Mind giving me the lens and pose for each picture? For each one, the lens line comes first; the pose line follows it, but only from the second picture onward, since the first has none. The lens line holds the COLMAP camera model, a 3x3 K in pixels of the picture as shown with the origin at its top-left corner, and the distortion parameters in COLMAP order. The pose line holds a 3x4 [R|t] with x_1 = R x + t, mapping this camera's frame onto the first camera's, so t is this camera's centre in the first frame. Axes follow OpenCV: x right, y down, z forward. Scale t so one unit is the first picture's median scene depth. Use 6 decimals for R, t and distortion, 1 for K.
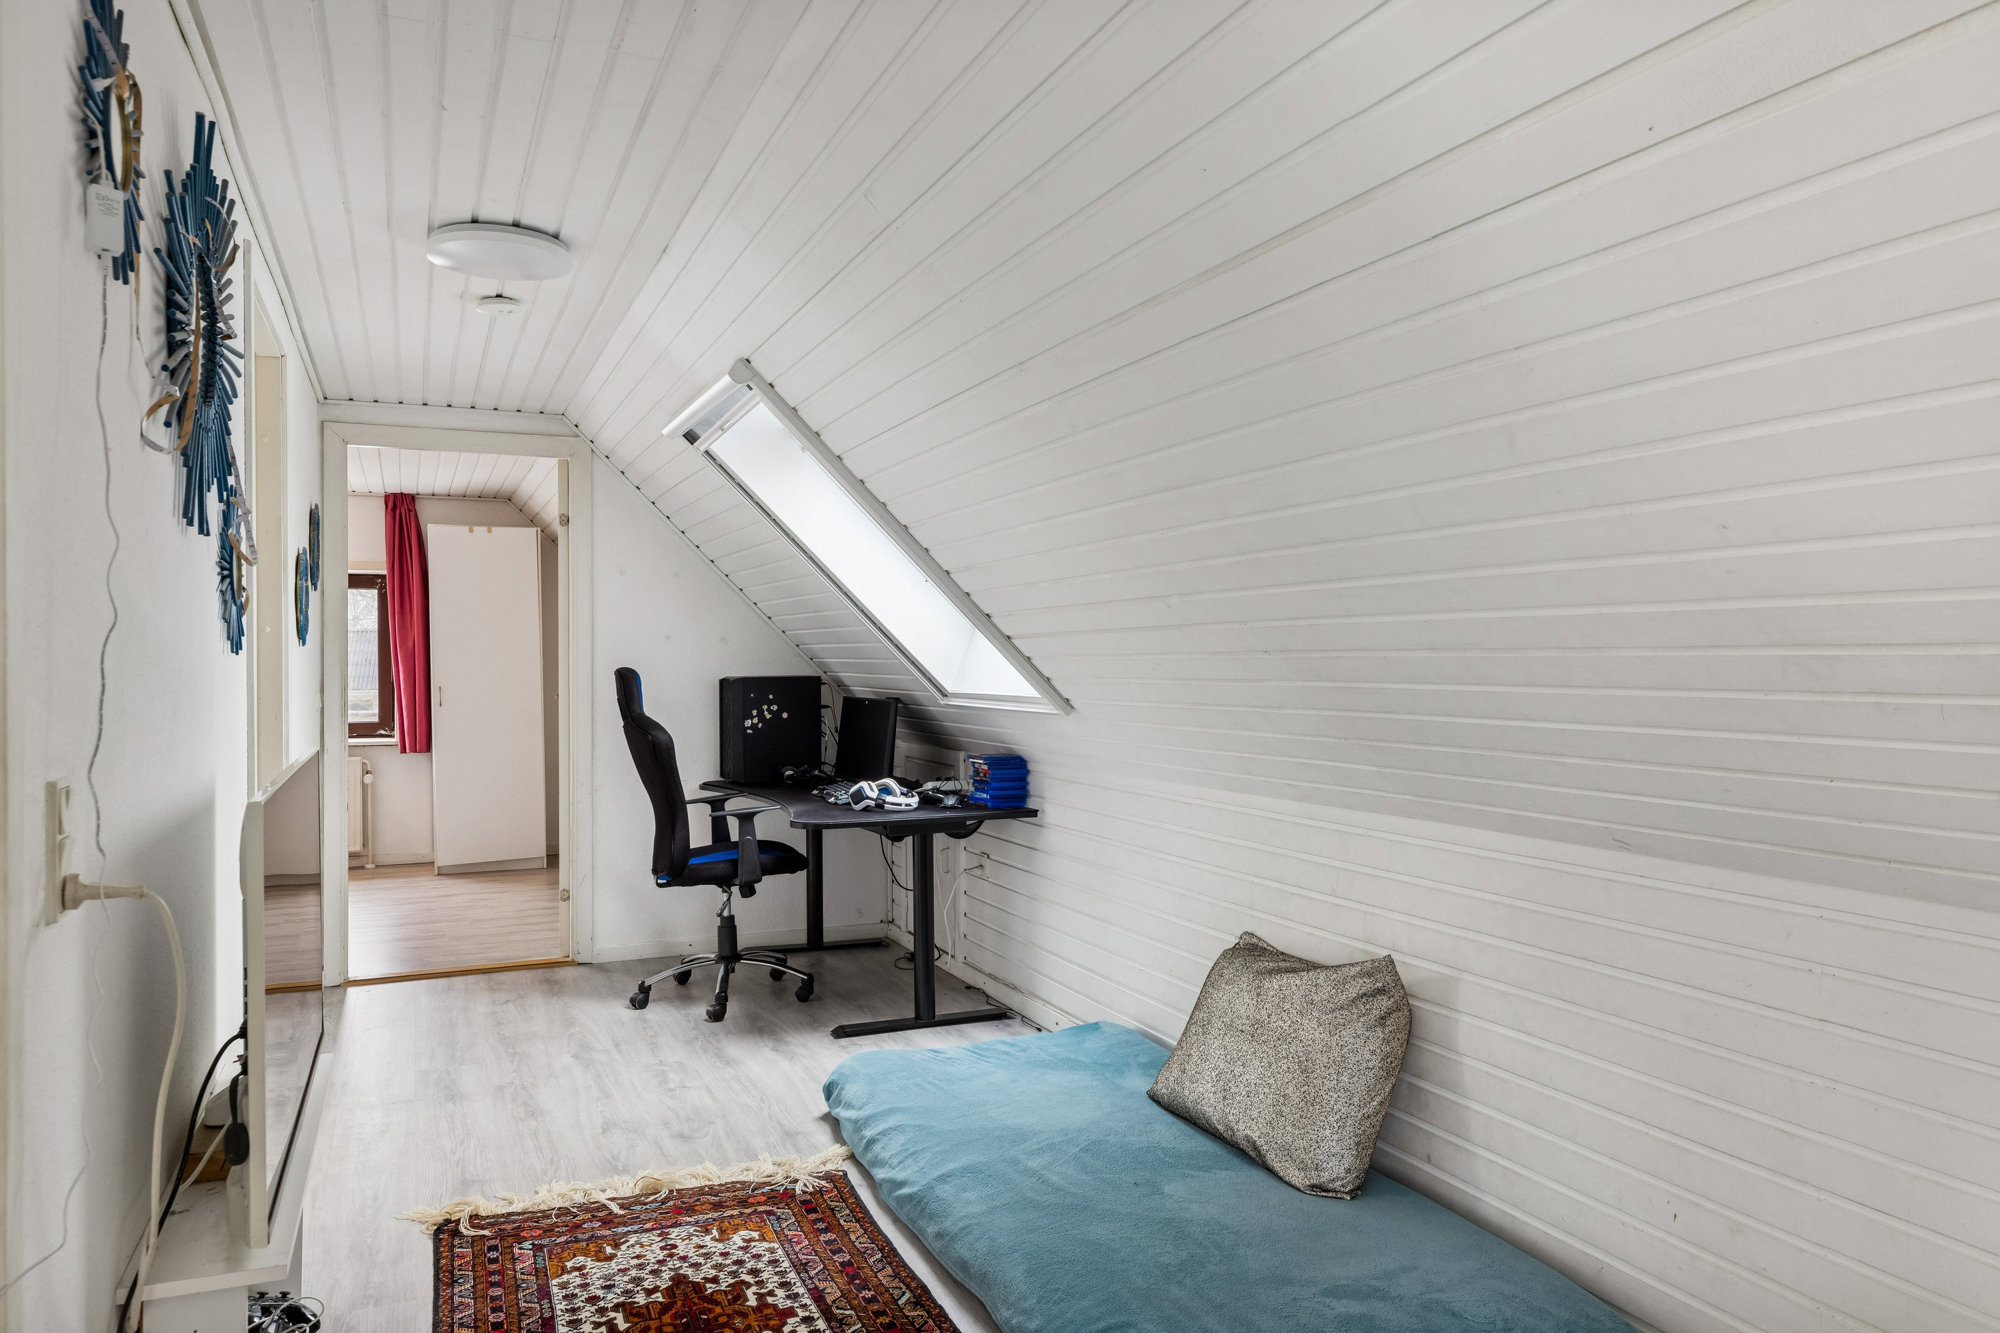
lens RADIAL K [[1398.0, 0, 998.4], [0, 1398.0, 667.5], [0, 0, 1]] dist [0.005858, 0.002207]
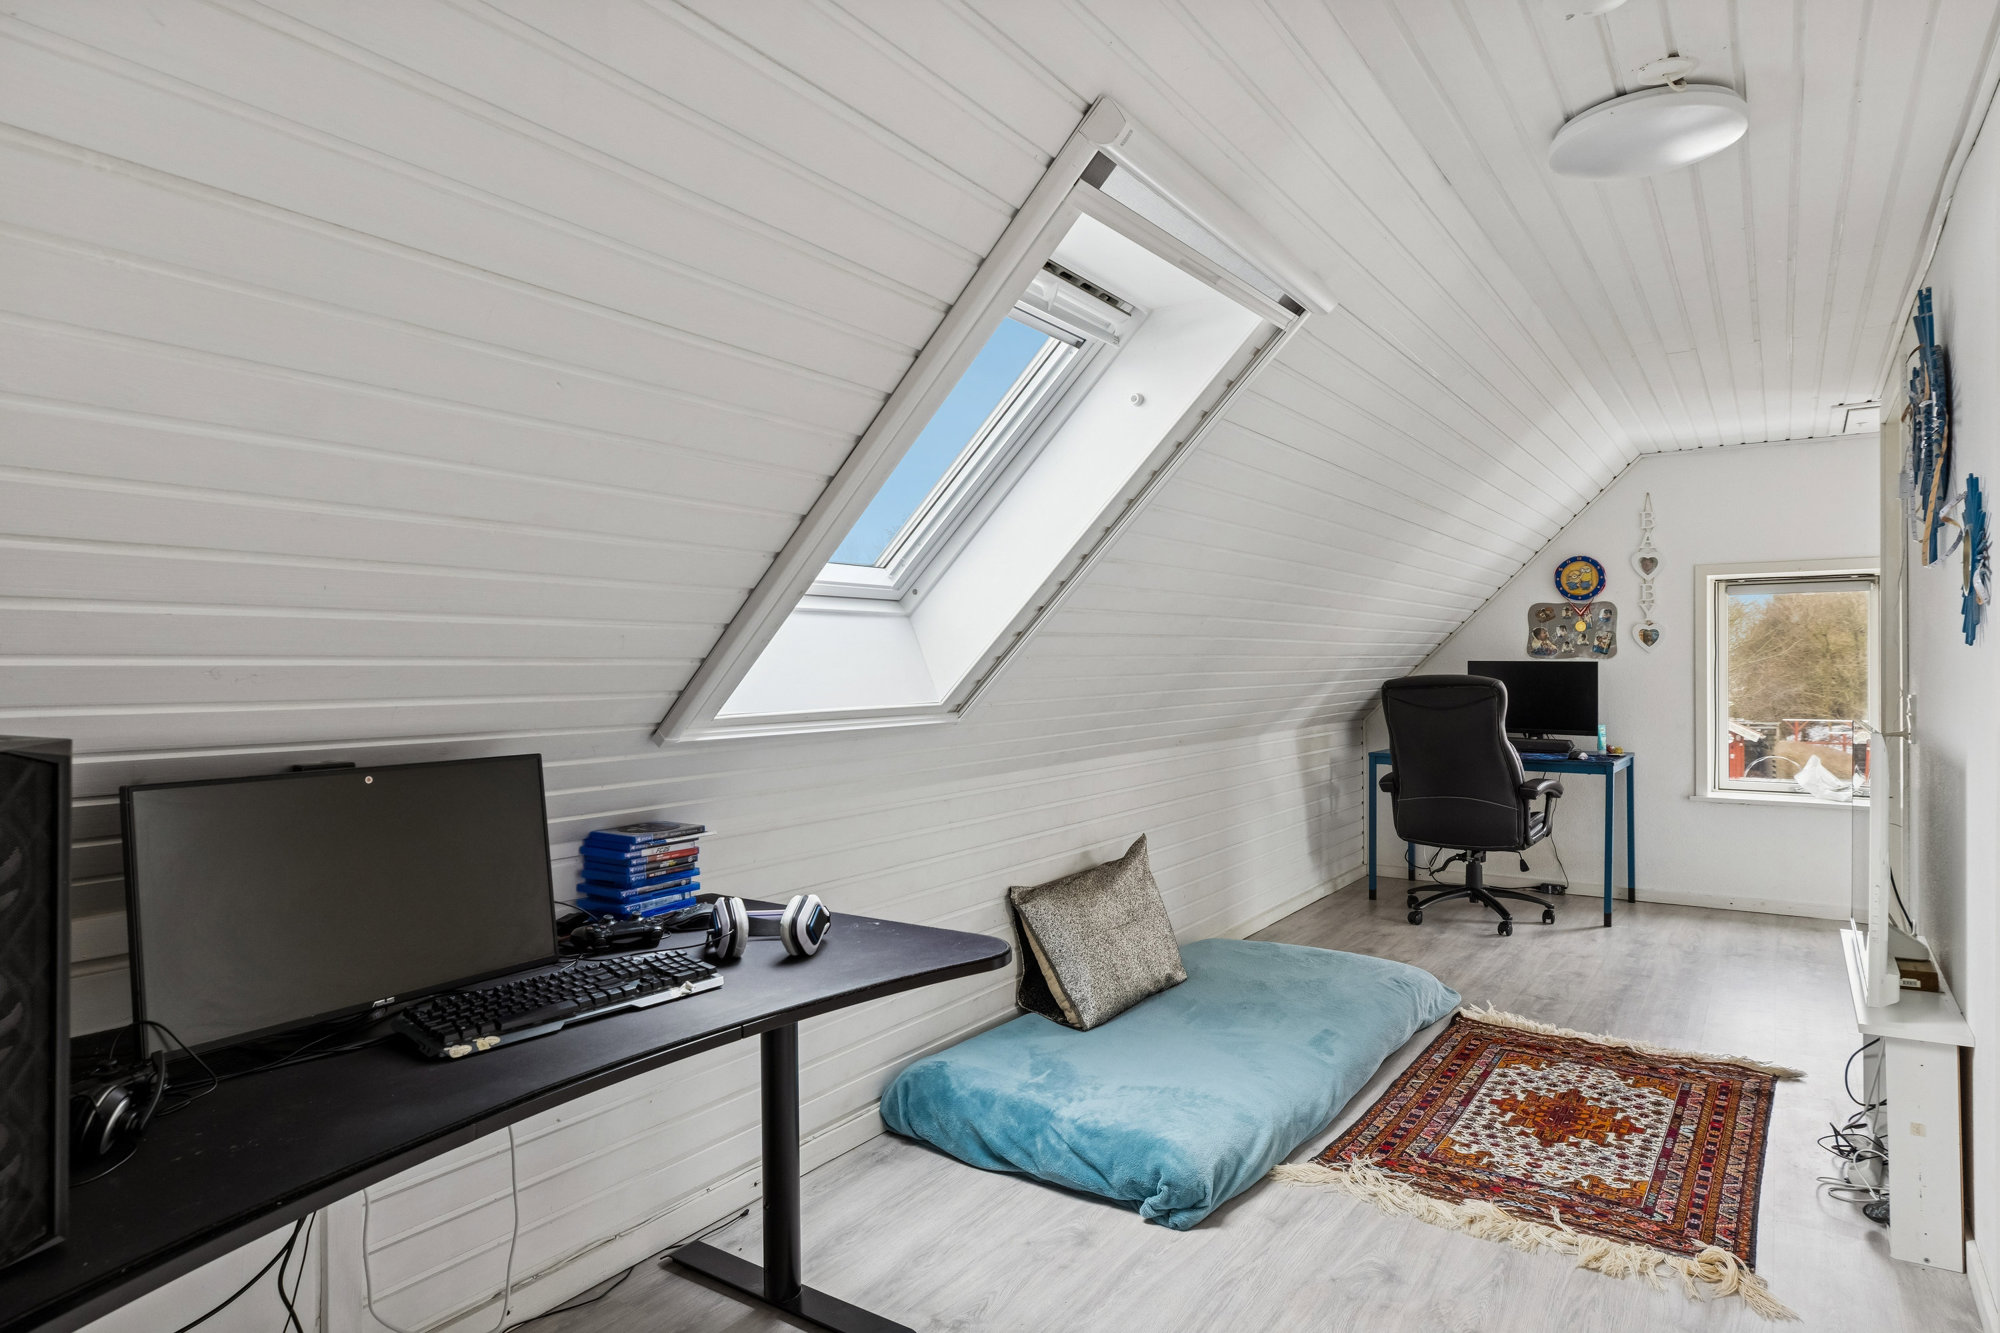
lens RADIAL K [[1156.8, 0, 997.1], [0, 1156.8, 665.6], [0, 0, 1]] dist [-0.003383, -0.000572]
pose [[-0.552432, 0.006008, 0.833537, -0.809784], [0.006122, 0.999976, -0.003150, 0.001868], [-0.833536, 0.003363, -0.552455, 1.946247]]
